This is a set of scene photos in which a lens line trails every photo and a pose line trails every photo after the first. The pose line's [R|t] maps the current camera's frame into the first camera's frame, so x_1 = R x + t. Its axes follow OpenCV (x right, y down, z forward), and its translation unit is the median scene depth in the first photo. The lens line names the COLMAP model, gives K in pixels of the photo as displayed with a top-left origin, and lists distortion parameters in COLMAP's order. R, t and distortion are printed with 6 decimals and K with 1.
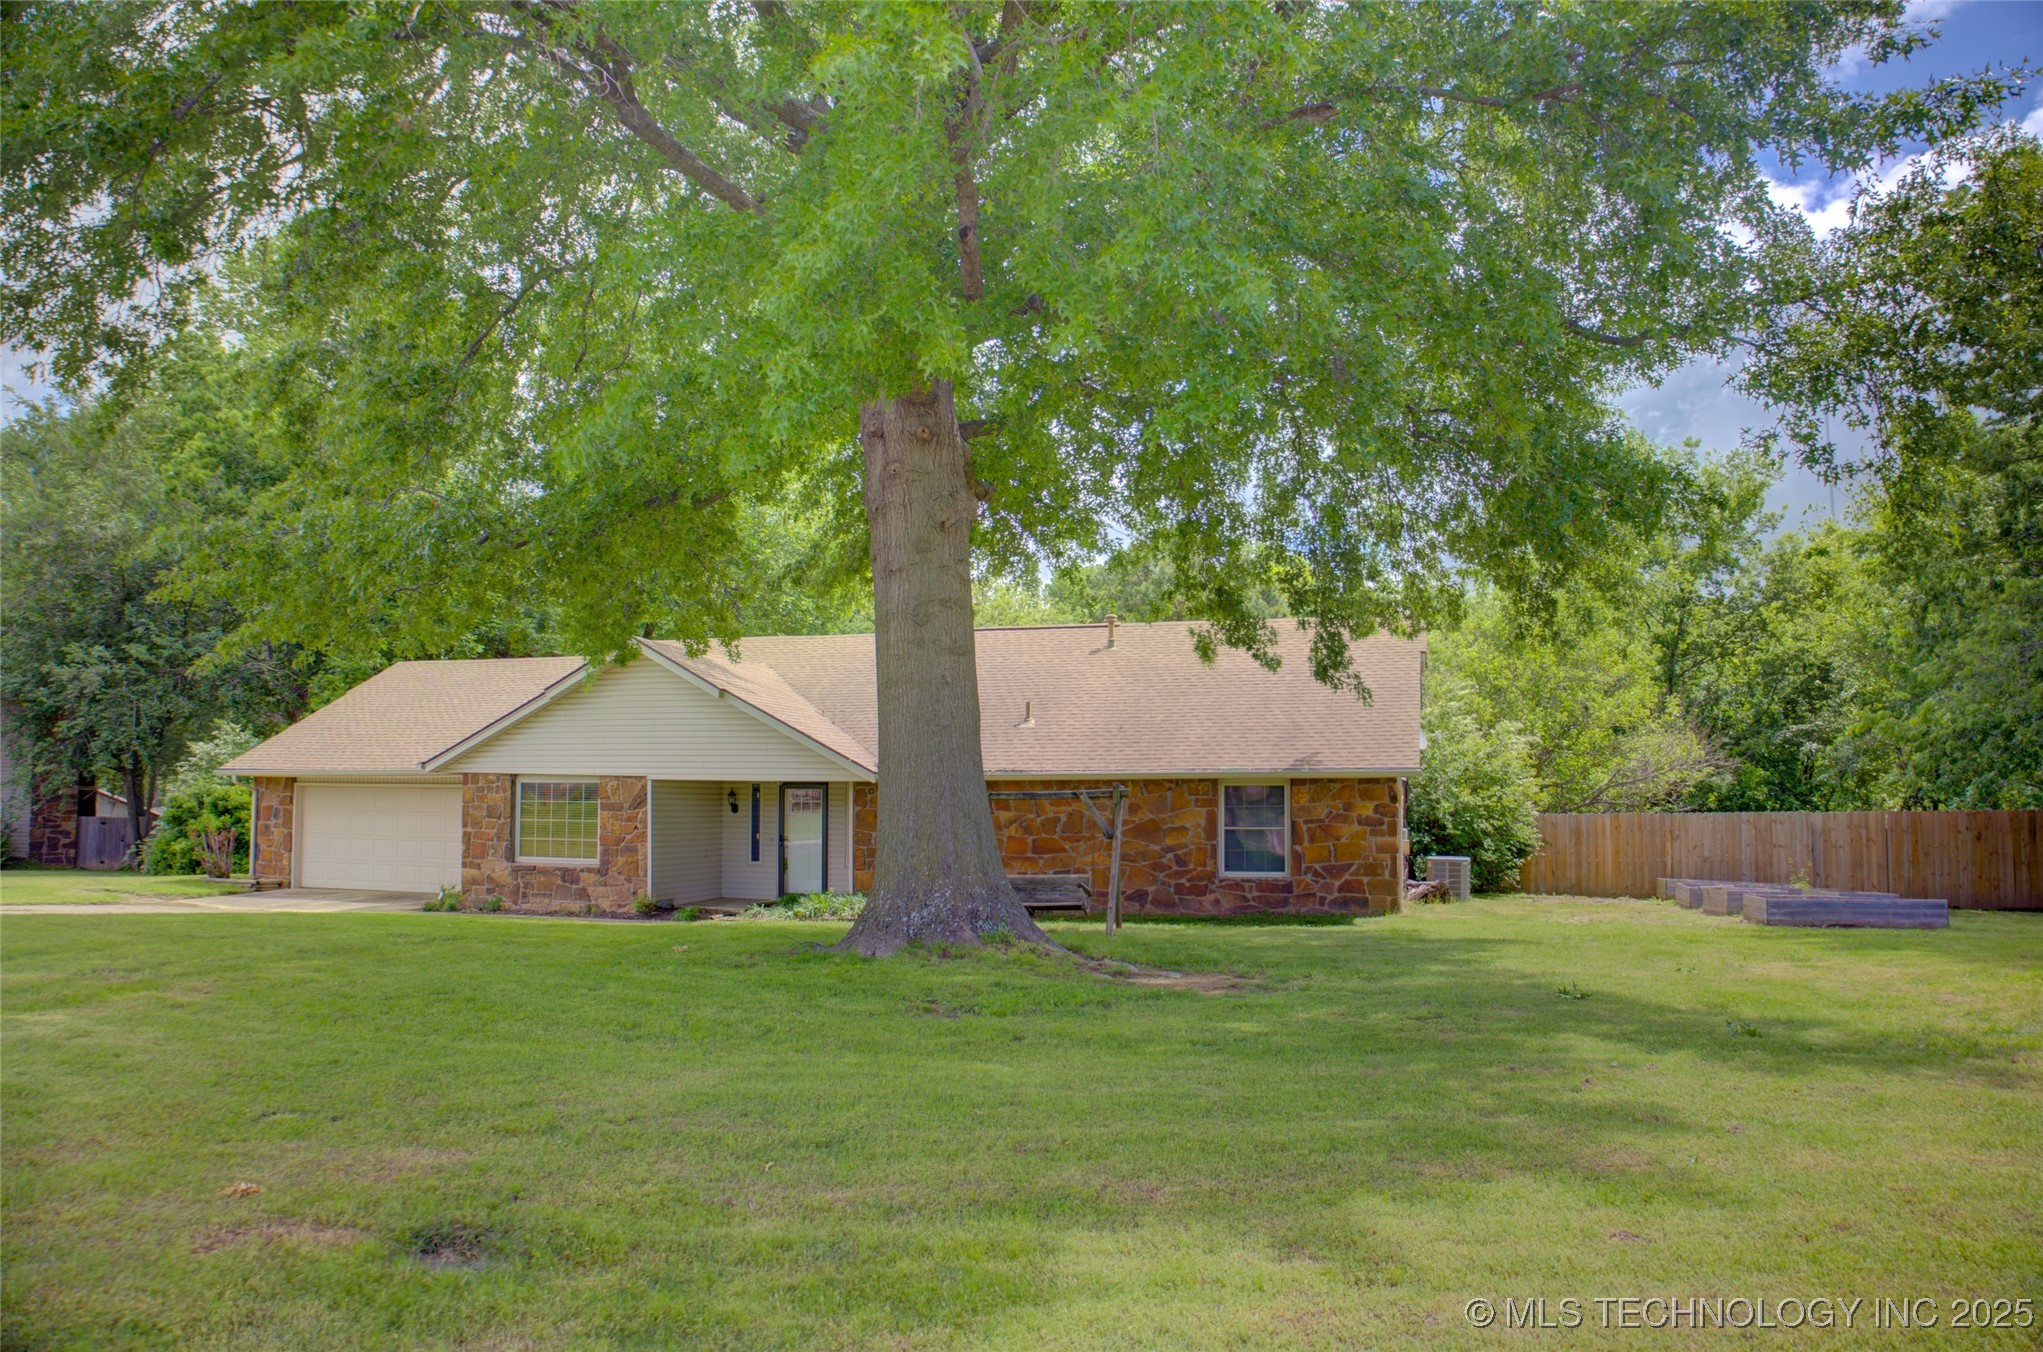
lens RADIAL K [[1374.0, 0, 998.4], [0, 1374.0, 678.6], [0, 0, 1]] dist [-0.256920, 0.301759]
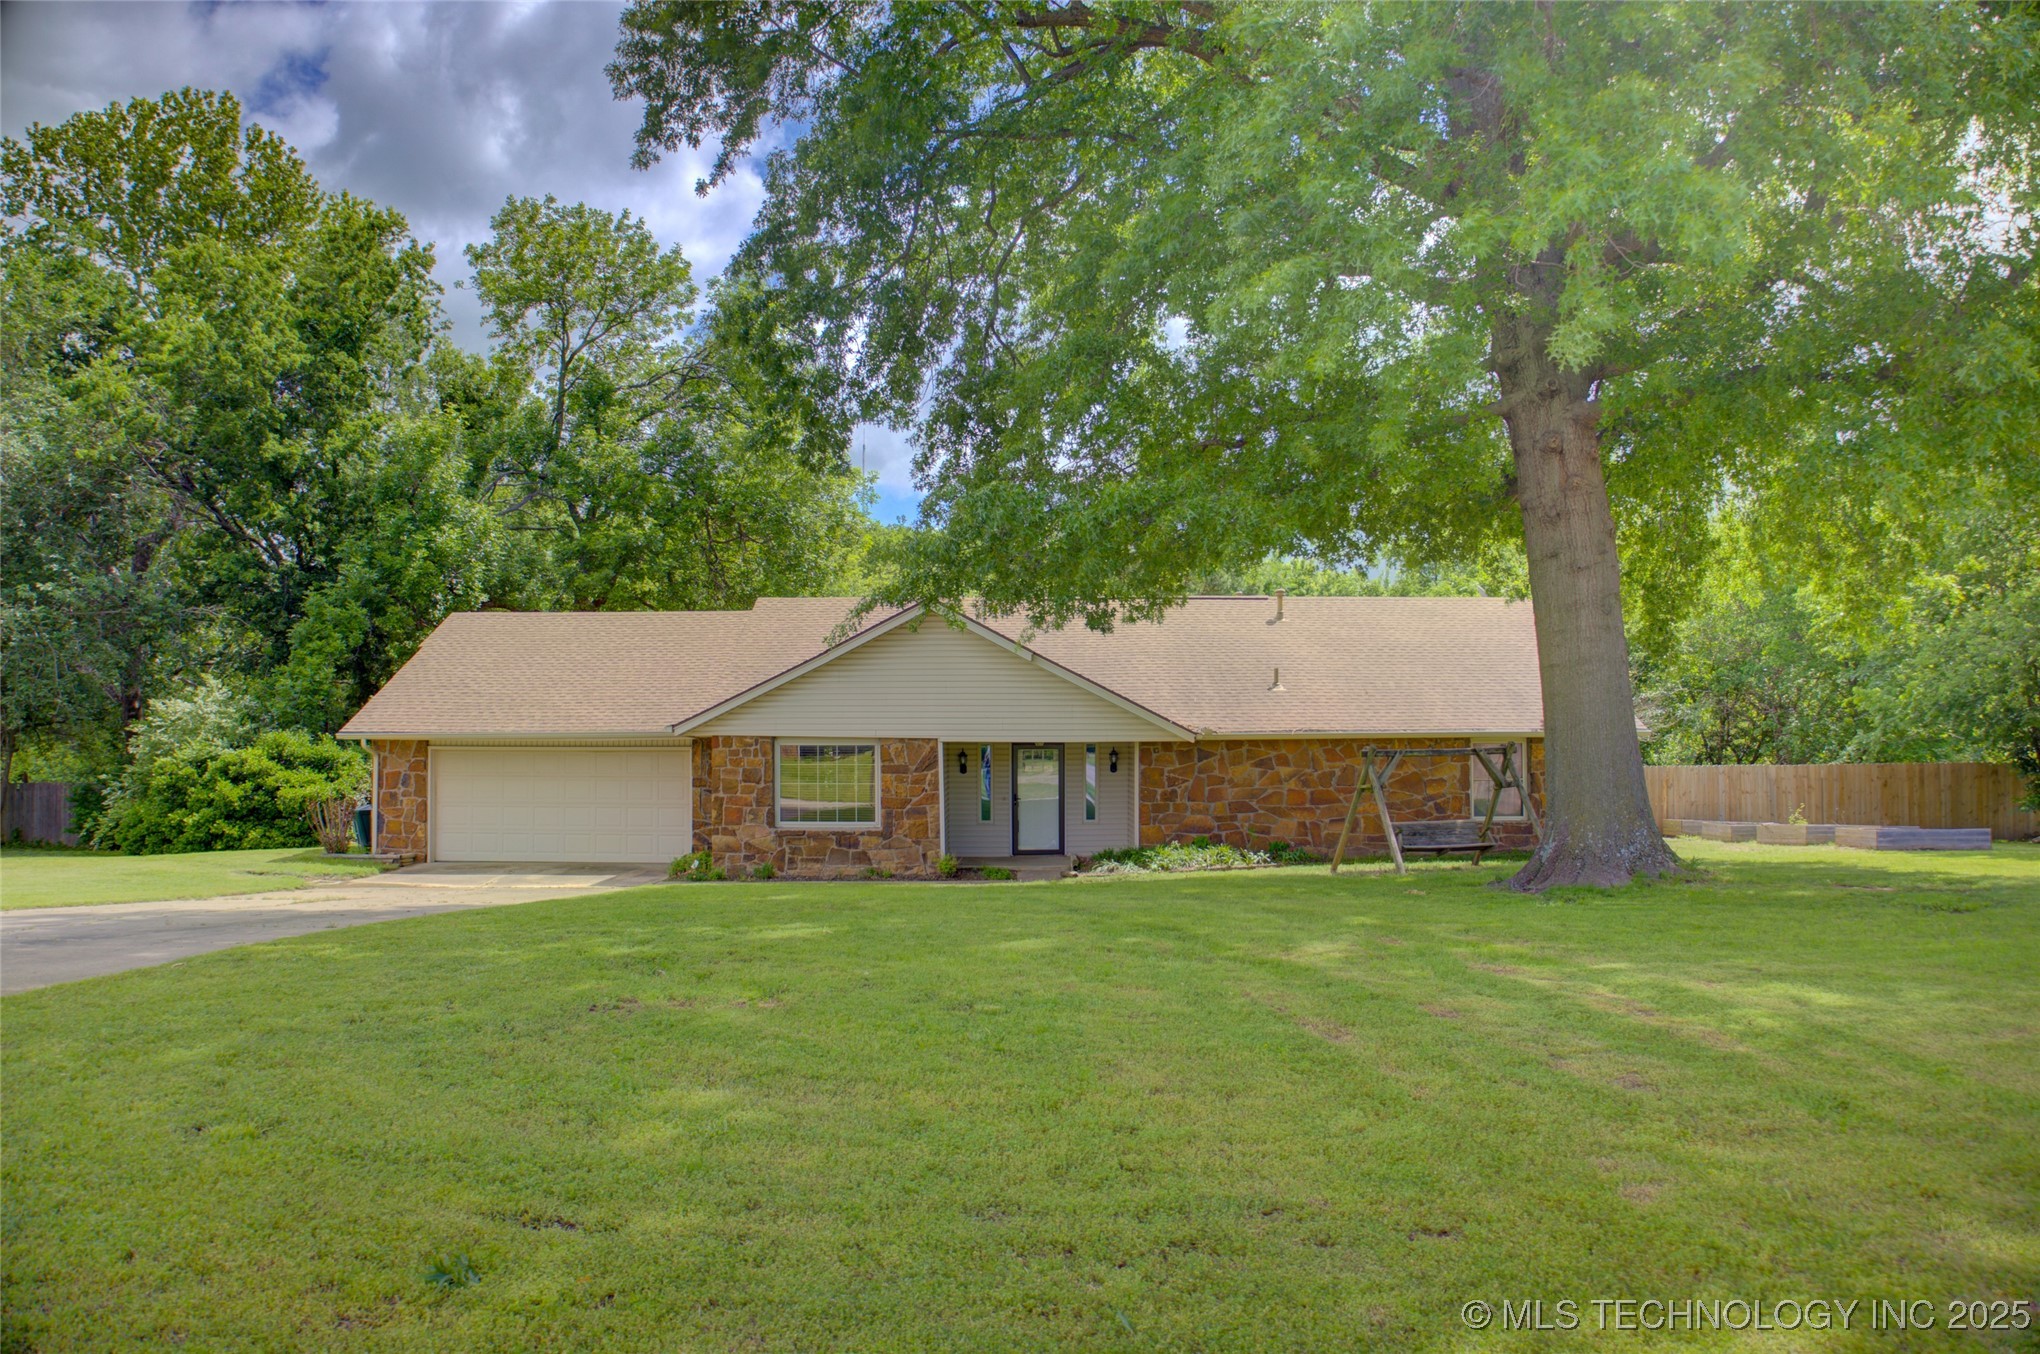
lens RADIAL K [[1372.0, 0, 996.9], [0, 1372.0, 679.6], [0, 0, 1]] dist [-0.256920, 0.301759]
pose [[0.959880, 0.011423, 0.280178, -0.498139], [-0.019719, 0.999446, 0.026807, 0.000662], [-0.279716, -0.031256, 0.959574, 0.010260]]
